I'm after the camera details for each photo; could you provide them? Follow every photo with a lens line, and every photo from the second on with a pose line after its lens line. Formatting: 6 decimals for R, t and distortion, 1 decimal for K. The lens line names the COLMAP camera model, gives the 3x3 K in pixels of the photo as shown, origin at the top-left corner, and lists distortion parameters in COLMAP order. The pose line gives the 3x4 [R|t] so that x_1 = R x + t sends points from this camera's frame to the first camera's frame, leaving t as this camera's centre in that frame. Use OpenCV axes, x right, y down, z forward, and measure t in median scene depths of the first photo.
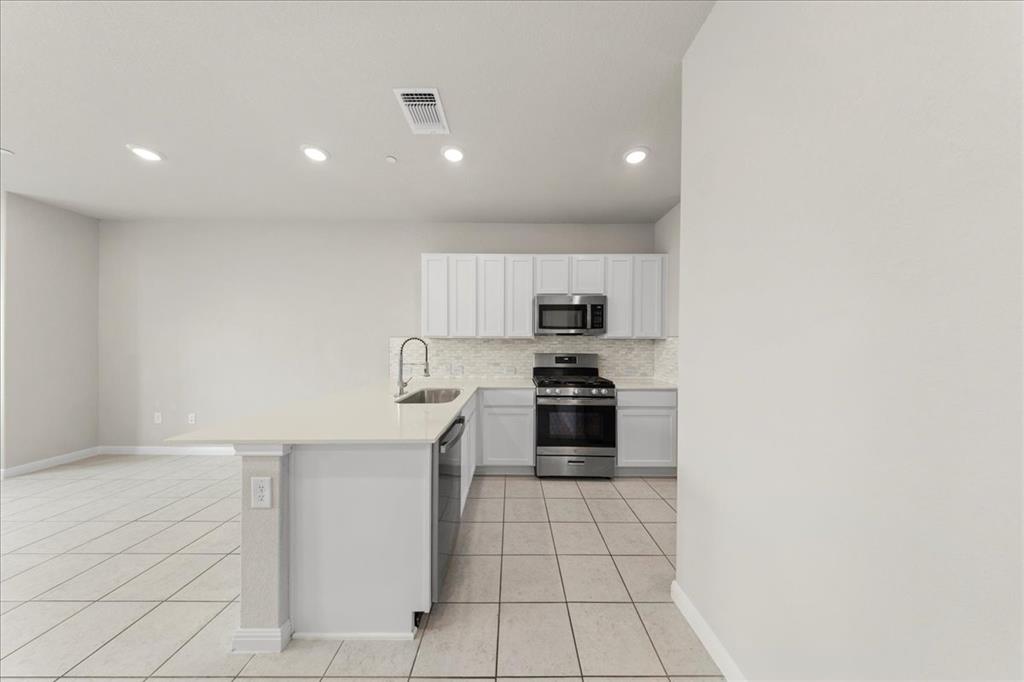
lens RADIAL K [[292.3, 0, 515.5], [0, 292.3, 345.2], [0, 0, 1]] dist [0.003222, -0.000250]
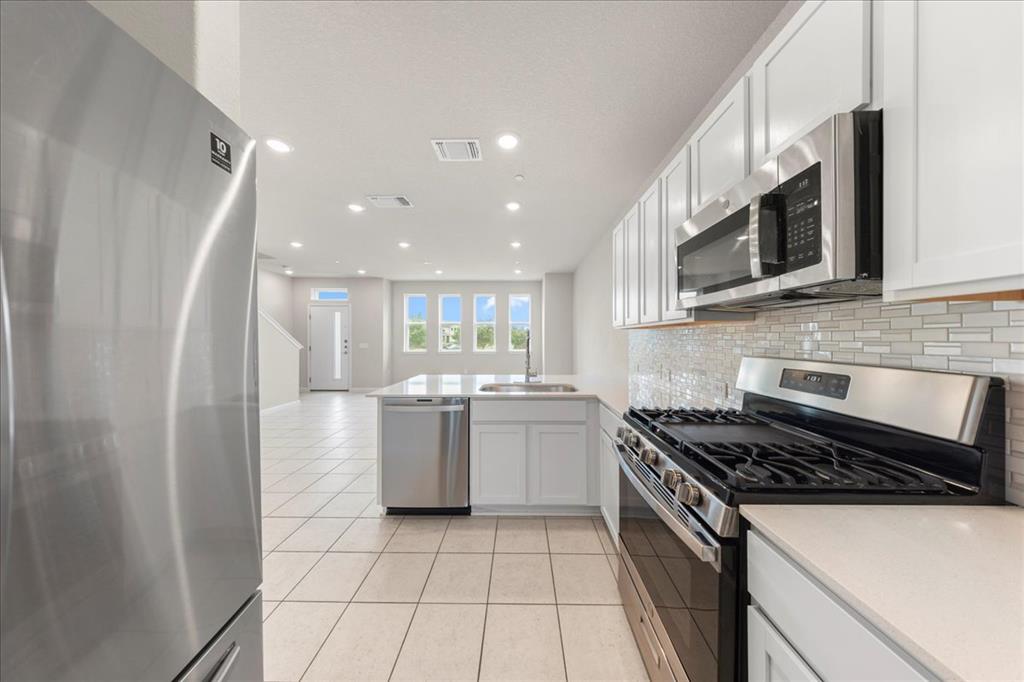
lens RADIAL K [[292.3, 0, 516.2], [0, 292.3, 338.3], [0, 0, 1]] dist [0.003222, -0.000250]
pose [[-0.016695, -0.003224, -0.999855, 0.583509], [0.000032, 0.999995, -0.003225, 0.004796], [0.999861, -0.000086, -0.016694, 0.803345]]
